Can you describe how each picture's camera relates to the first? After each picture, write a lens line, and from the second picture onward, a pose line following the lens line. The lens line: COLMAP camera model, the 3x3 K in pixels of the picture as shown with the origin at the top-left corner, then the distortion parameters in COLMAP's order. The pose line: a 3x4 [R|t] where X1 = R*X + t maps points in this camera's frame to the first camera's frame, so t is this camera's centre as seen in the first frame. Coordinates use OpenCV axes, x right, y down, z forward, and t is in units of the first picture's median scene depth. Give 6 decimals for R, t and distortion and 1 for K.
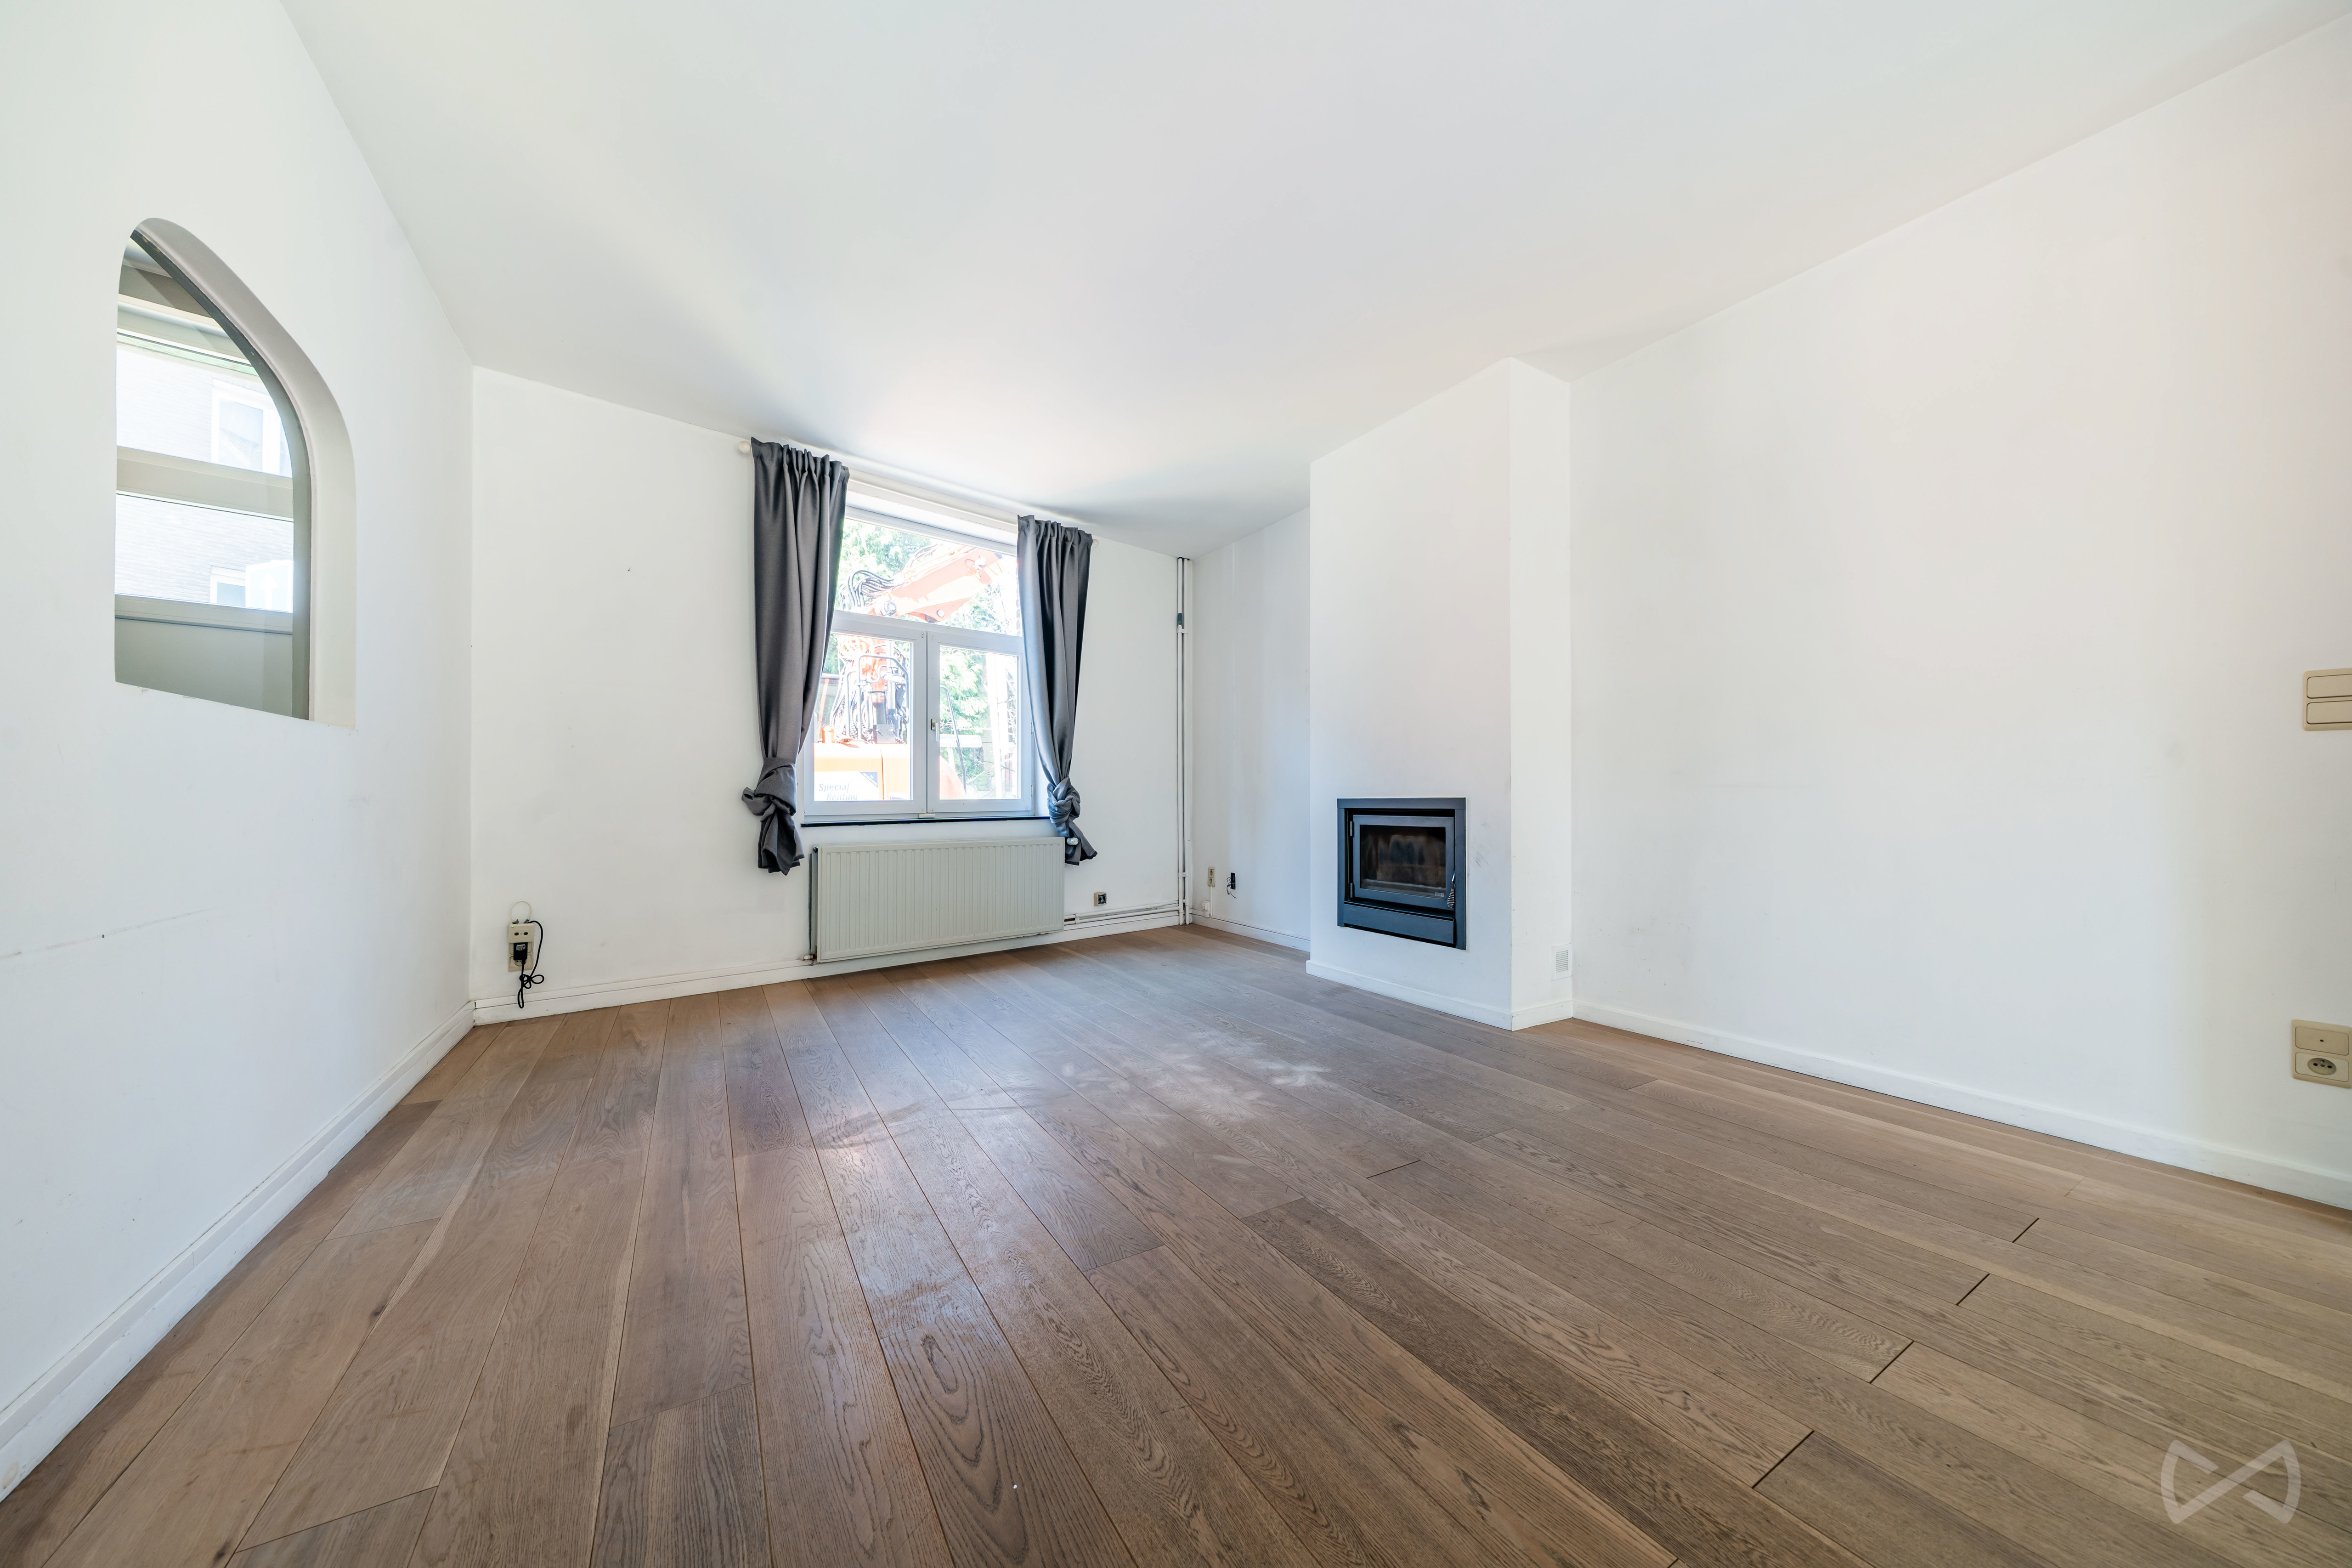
lens RADIAL K [[792.3, 0, 1175.6], [0, 792.3, 798.4], [0, 0, 1]] dist [-0.001257, 0.000096]
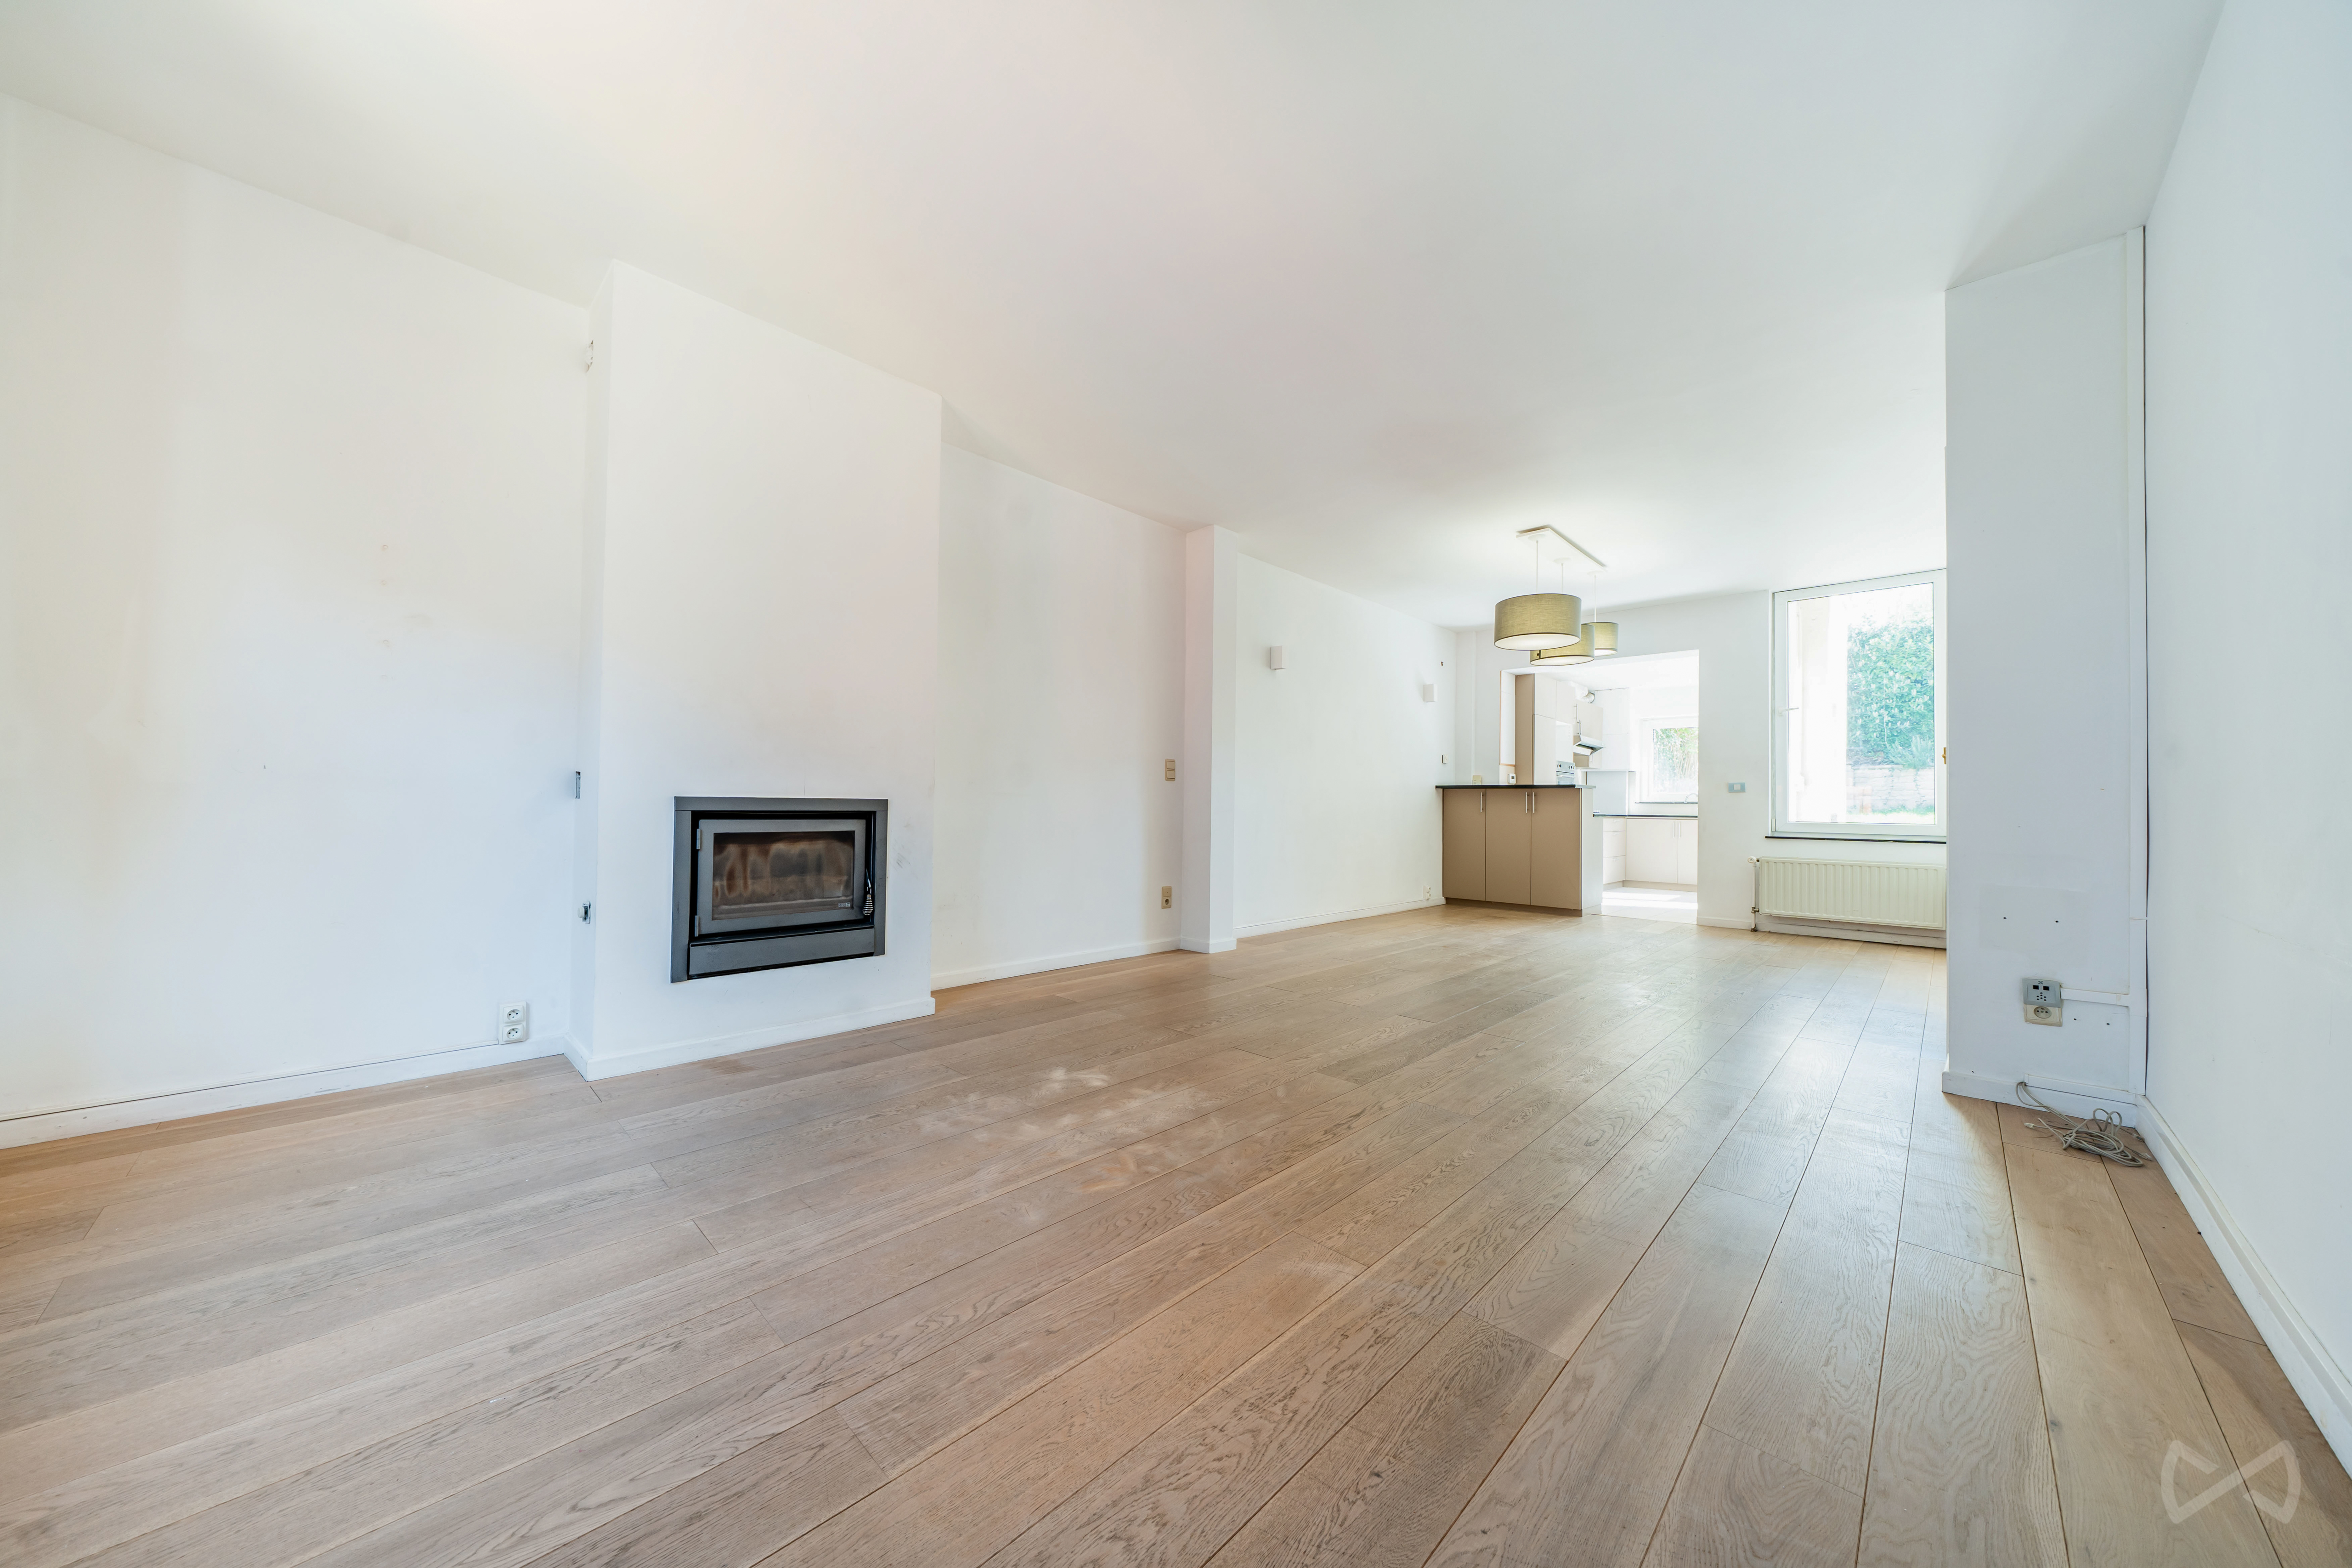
lens RADIAL K [[792.3, 0, 1175.6], [0, 792.3, 798.4], [0, 0, 1]] dist [-0.001257, 0.000096]
pose [[-0.250640, 0.005577, 0.968064, -0.696988], [-0.016278, 0.999818, -0.009975, 0.002403], [-0.967943, -0.018258, -0.250504, 0.931670]]
